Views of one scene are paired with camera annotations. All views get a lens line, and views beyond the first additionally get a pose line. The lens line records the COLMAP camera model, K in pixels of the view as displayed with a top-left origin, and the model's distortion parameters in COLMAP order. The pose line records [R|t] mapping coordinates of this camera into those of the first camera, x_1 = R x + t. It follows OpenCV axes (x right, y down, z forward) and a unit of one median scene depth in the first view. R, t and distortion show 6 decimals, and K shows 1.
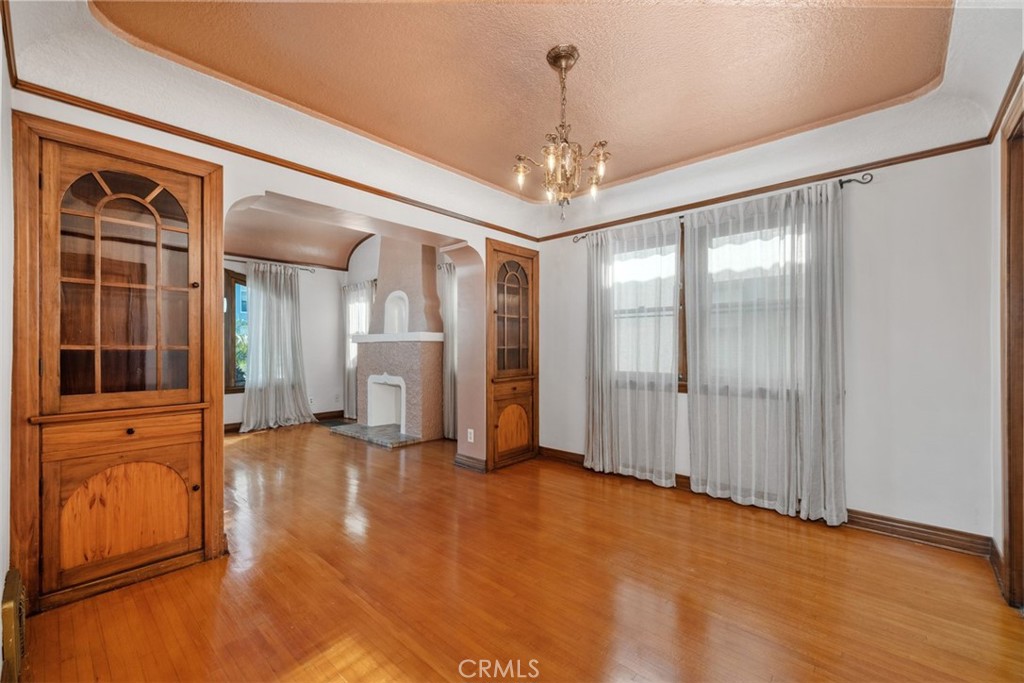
lens RADIAL K [[425.6, 0, 531.7], [0, 425.6, 349.4], [0, 0, 1]] dist [0.004179, 0.000108]
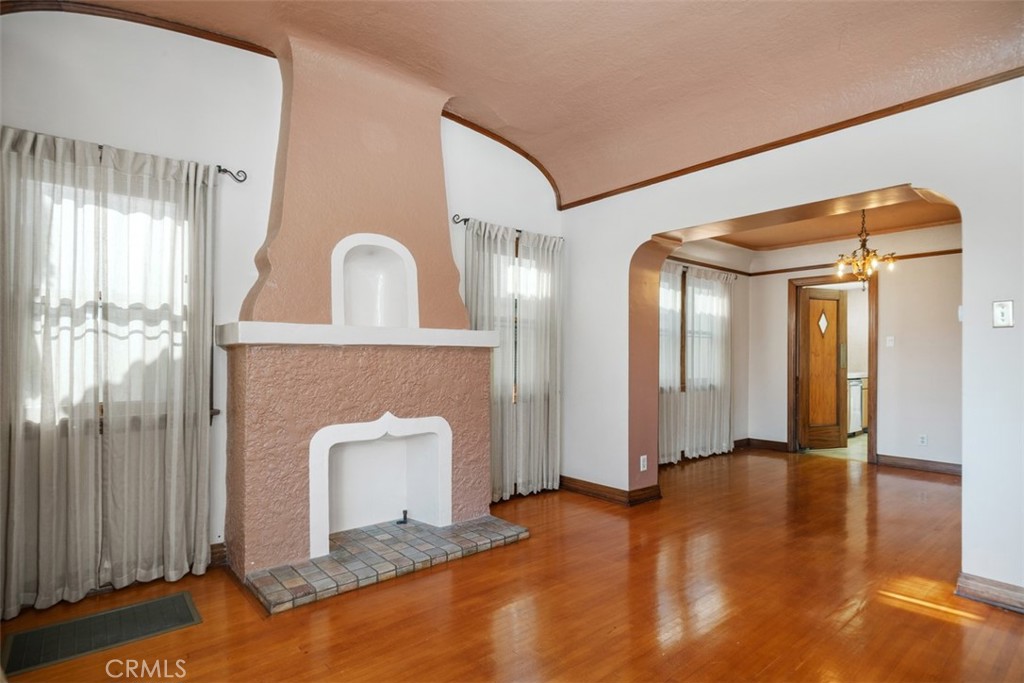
lens RADIAL K [[506.6, 0, 516.1], [0, 506.6, 353.3], [0, 0, 1]] dist [-0.002522, 0.002693]
pose [[0.164403, 0.008809, 0.986354, -0.921663], [-0.006788, 0.999947, -0.007799, -0.005847], [-0.986370, -0.005413, 0.164454, 0.844157]]
